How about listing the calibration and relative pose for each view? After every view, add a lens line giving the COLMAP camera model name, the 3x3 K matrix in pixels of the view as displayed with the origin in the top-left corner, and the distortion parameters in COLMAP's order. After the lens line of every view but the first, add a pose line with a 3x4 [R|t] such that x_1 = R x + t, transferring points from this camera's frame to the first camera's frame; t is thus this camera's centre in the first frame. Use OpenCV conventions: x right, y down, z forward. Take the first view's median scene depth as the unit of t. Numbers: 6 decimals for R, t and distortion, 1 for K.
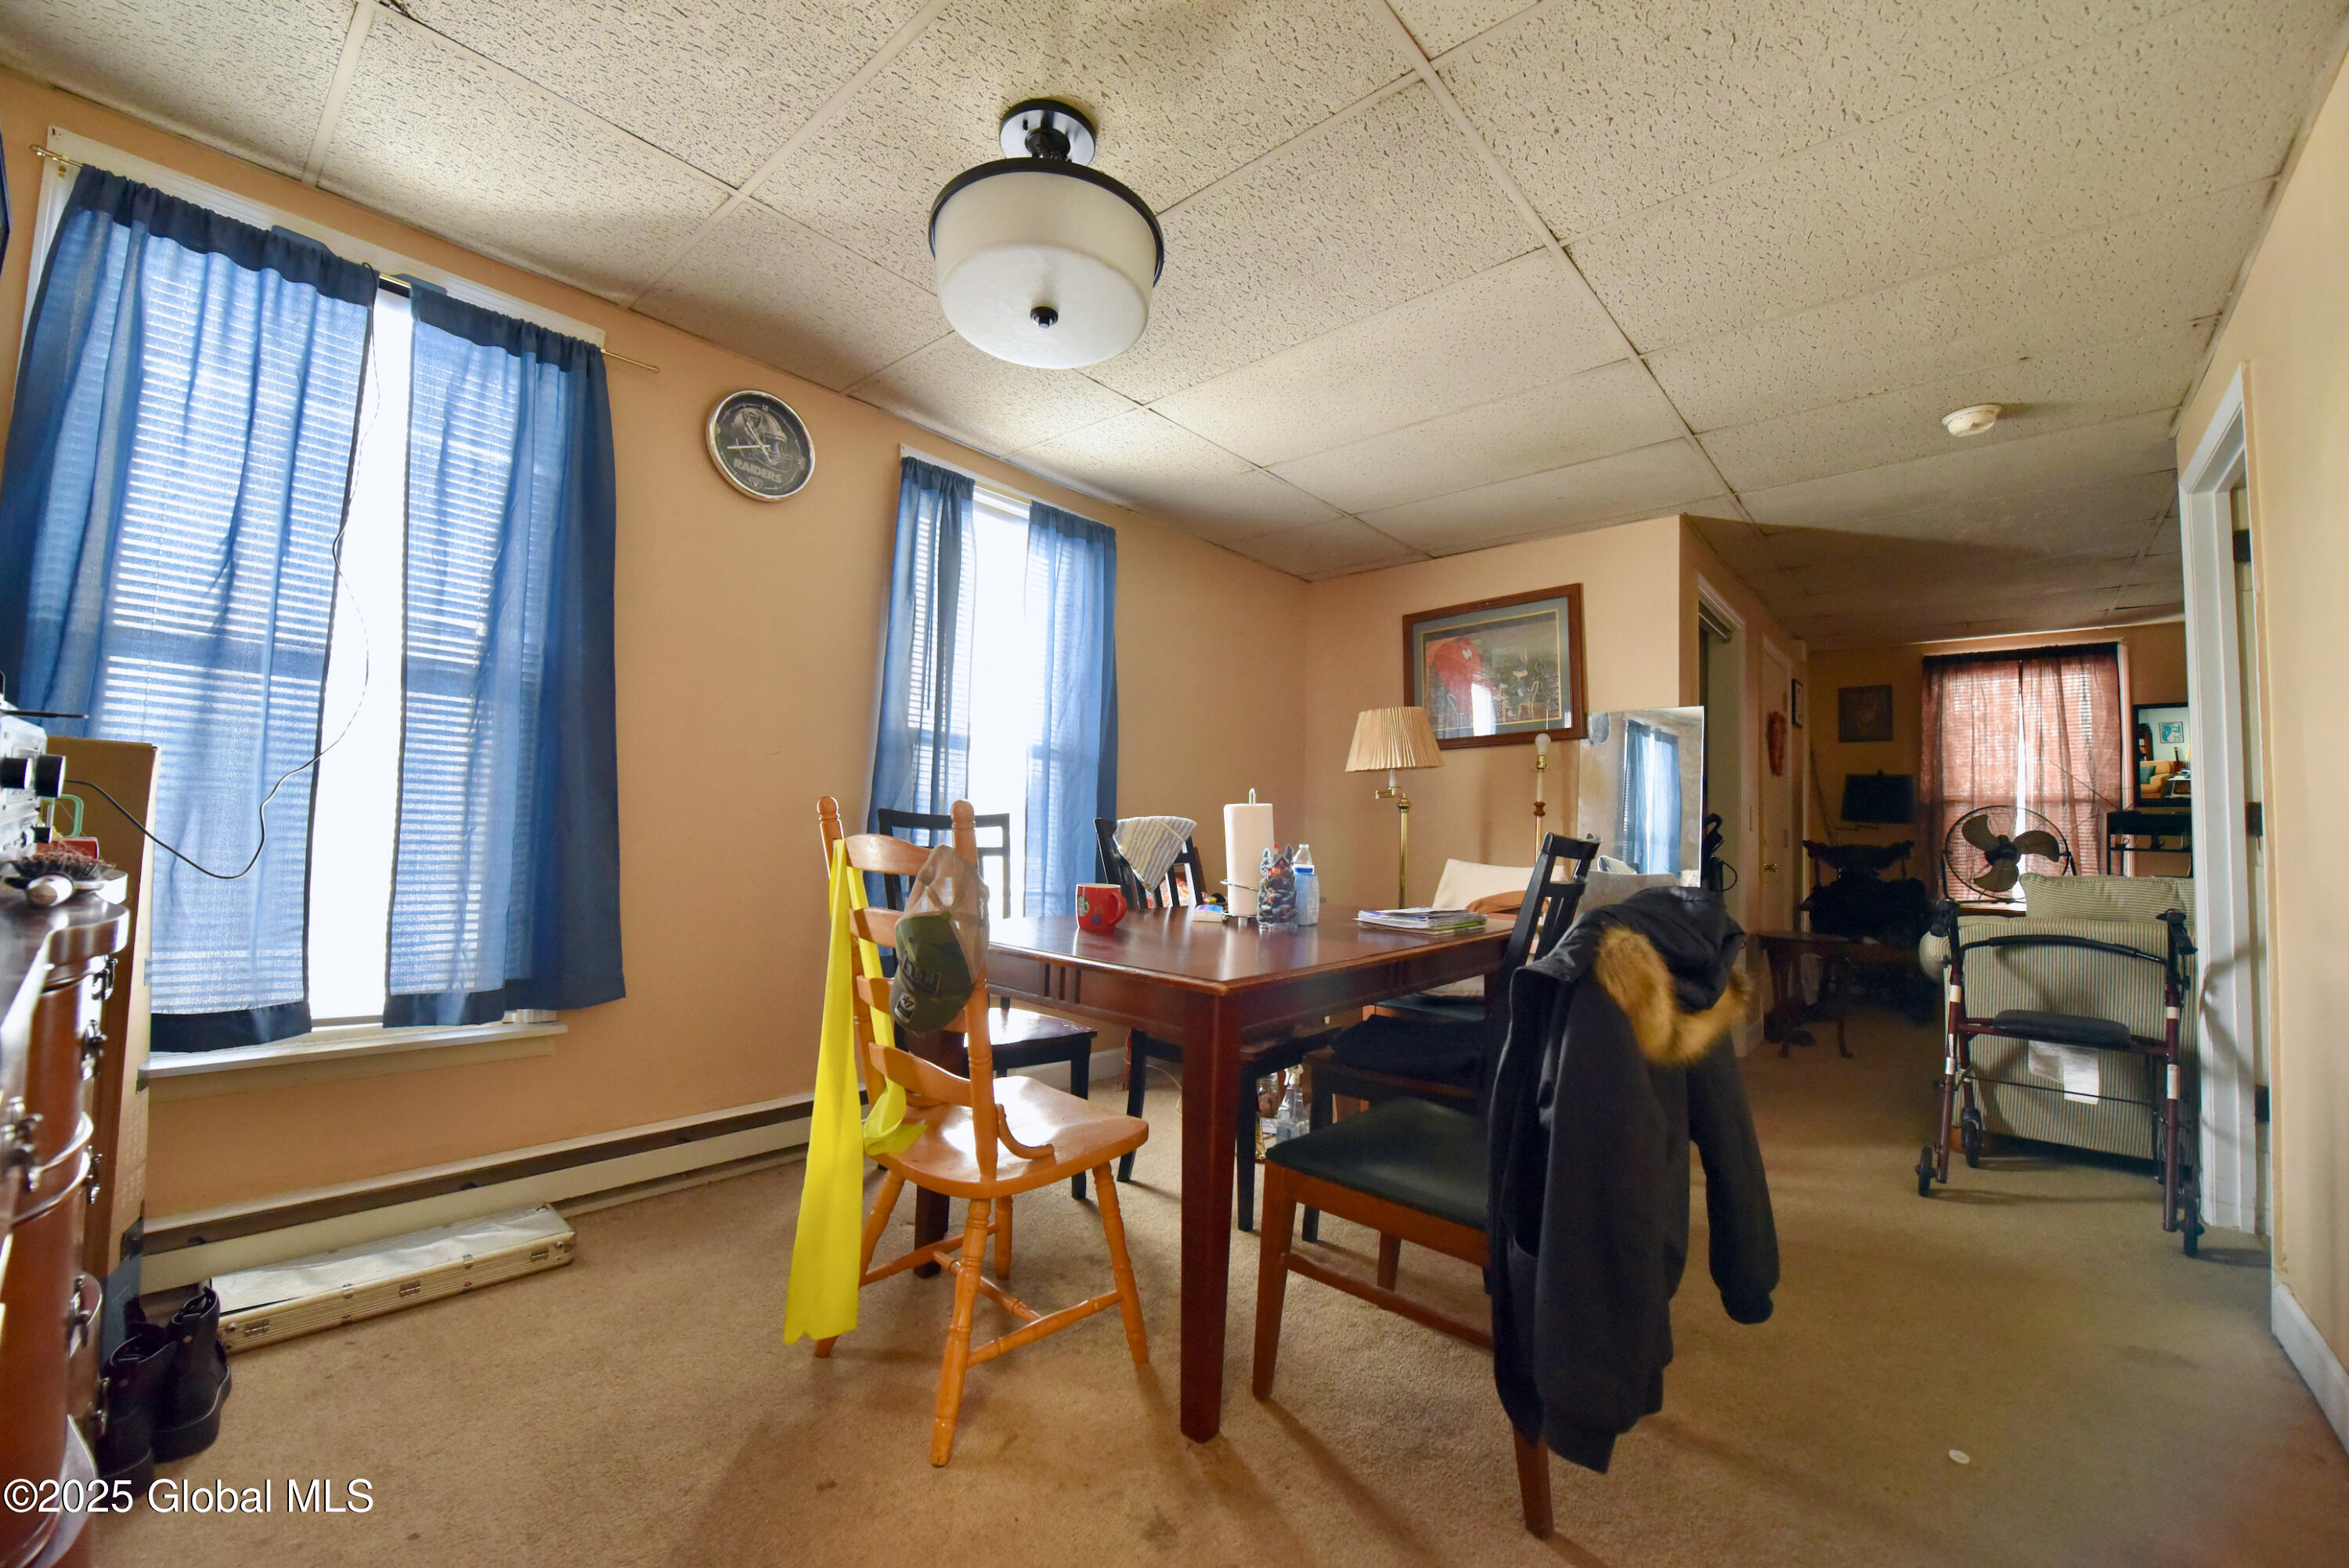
lens RADIAL K [[919.8, 0, 1190.9], [0, 919.8, 777.0], [0, 0, 1]] dist [-0.022573, -0.000358]
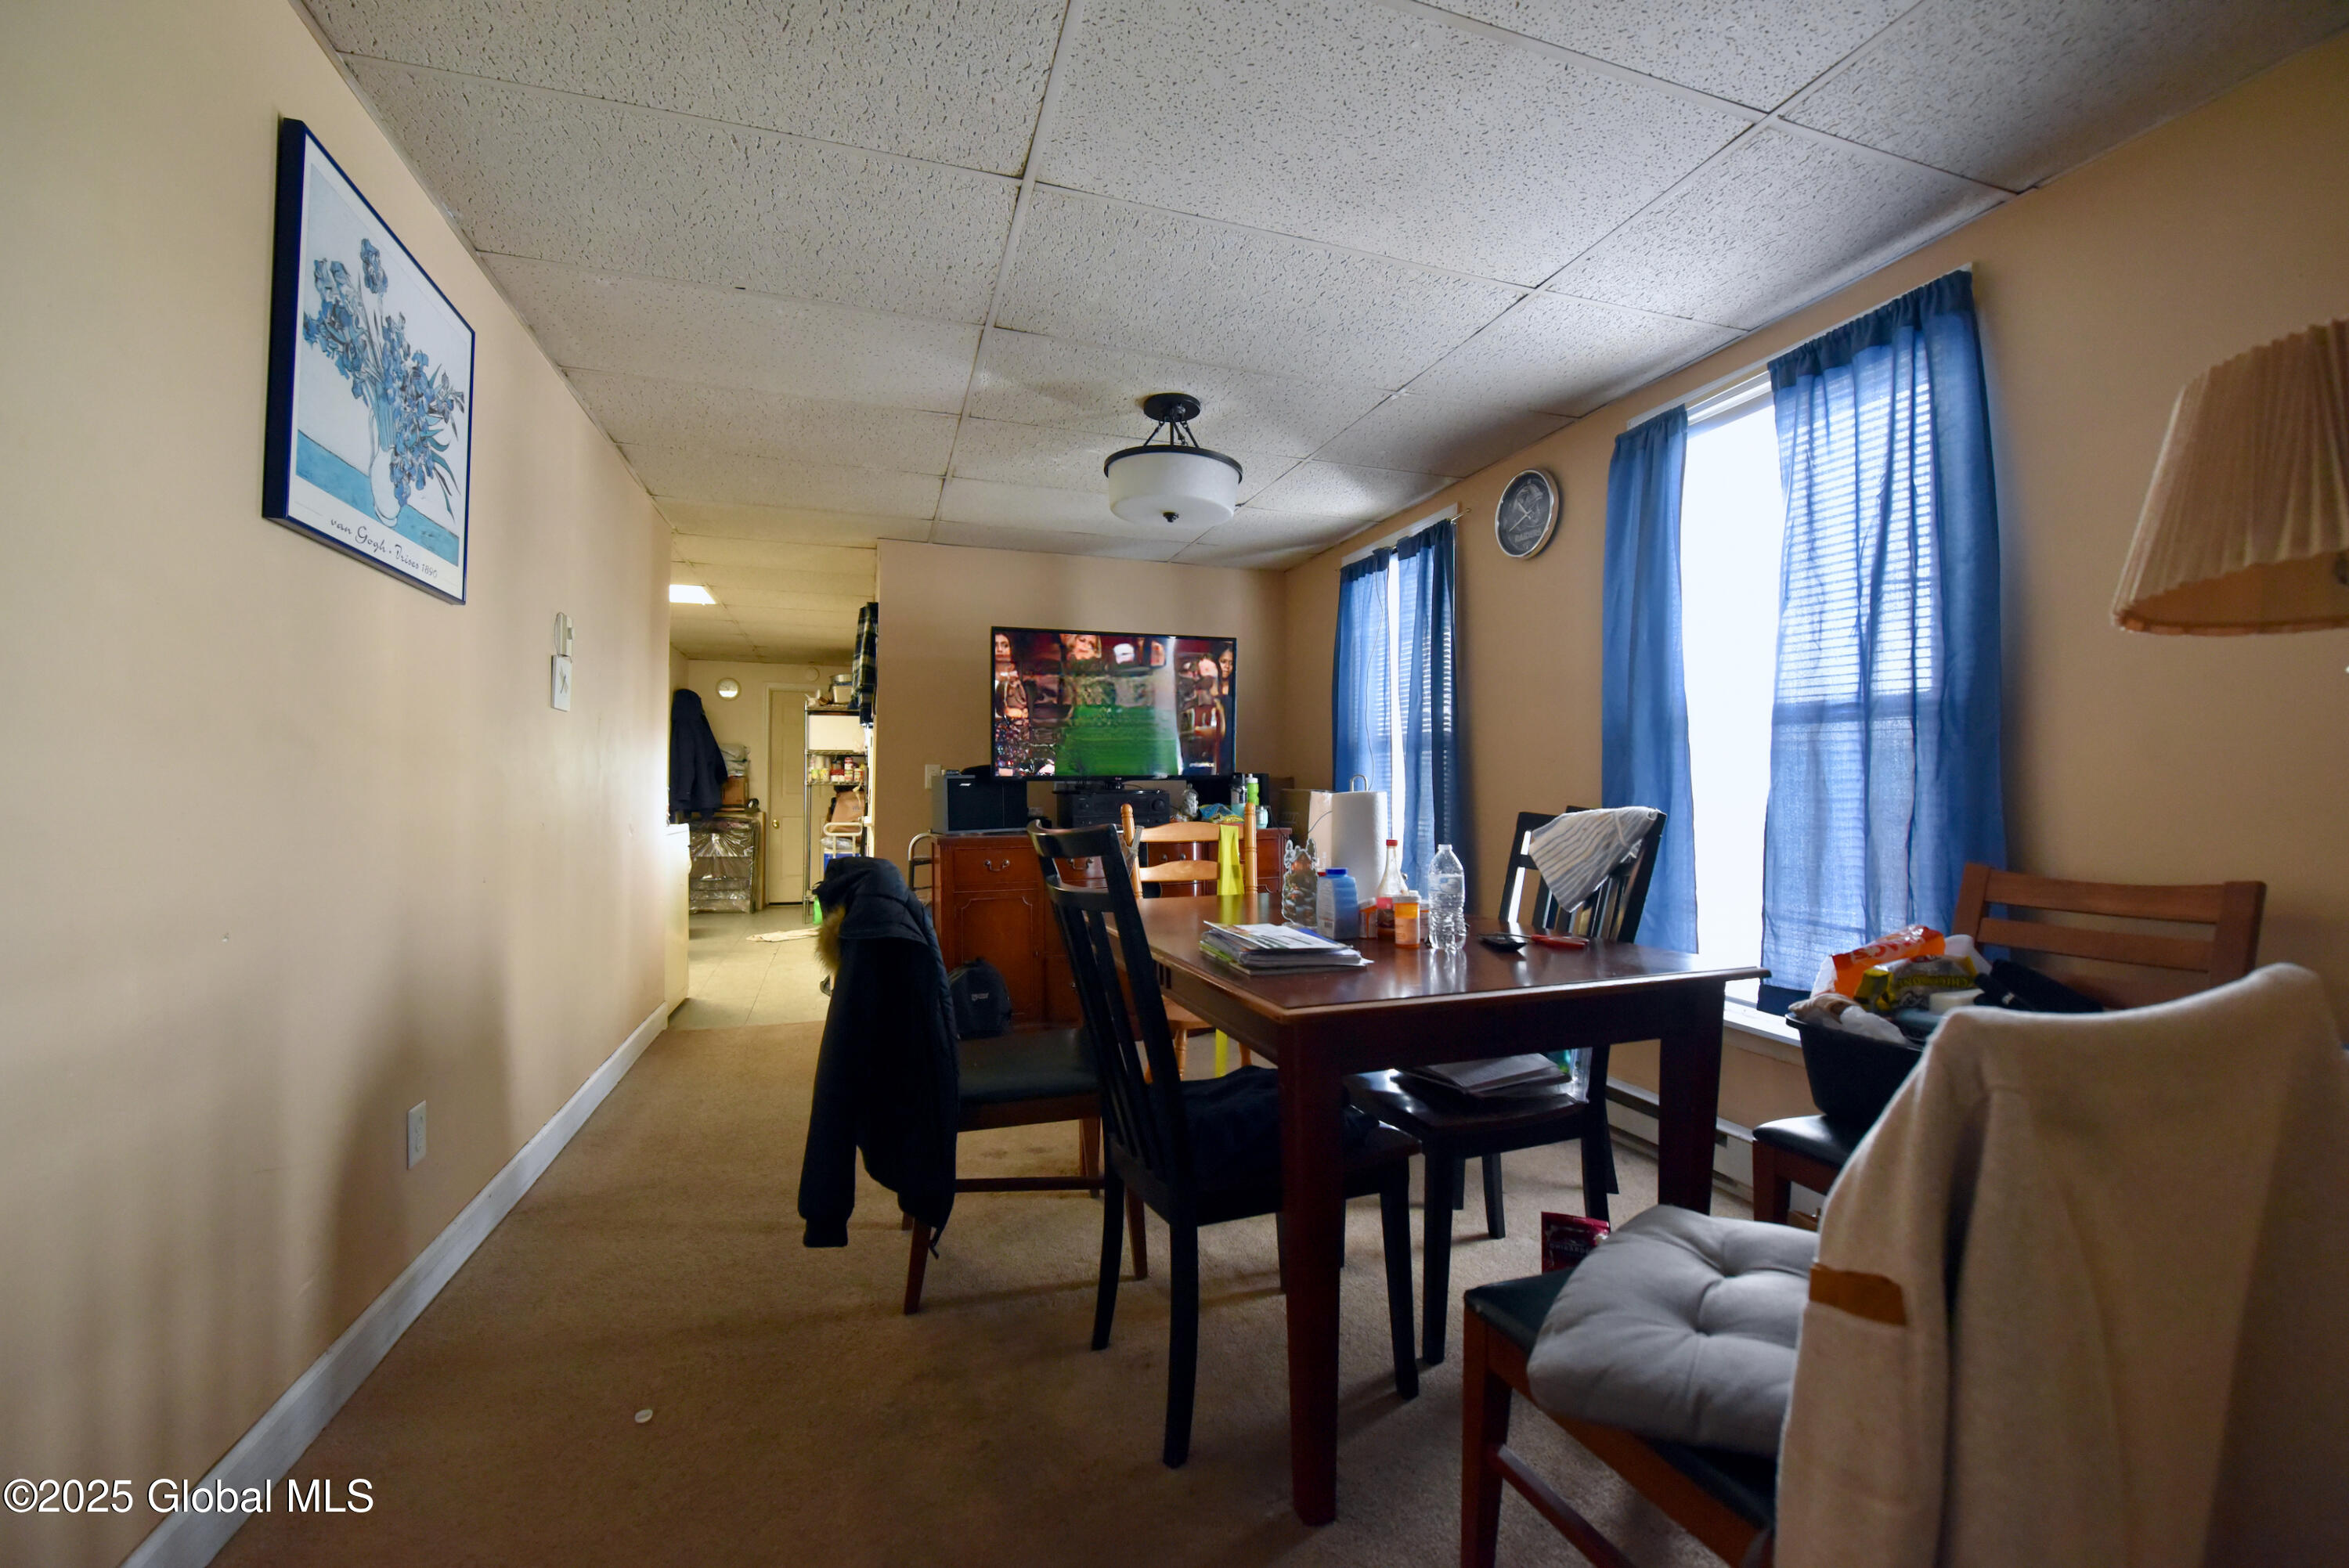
lens RADIAL K [[919.8, 0, 1190.9], [0, 919.8, 777.0], [0, 0, 1]] dist [-0.022573, -0.000358]
pose [[-0.488181, -0.036673, -0.871972, 0.959806], [0.049565, 0.996339, -0.069653, 0.070104], [0.871334, -0.077223, -0.484576, 1.356537]]
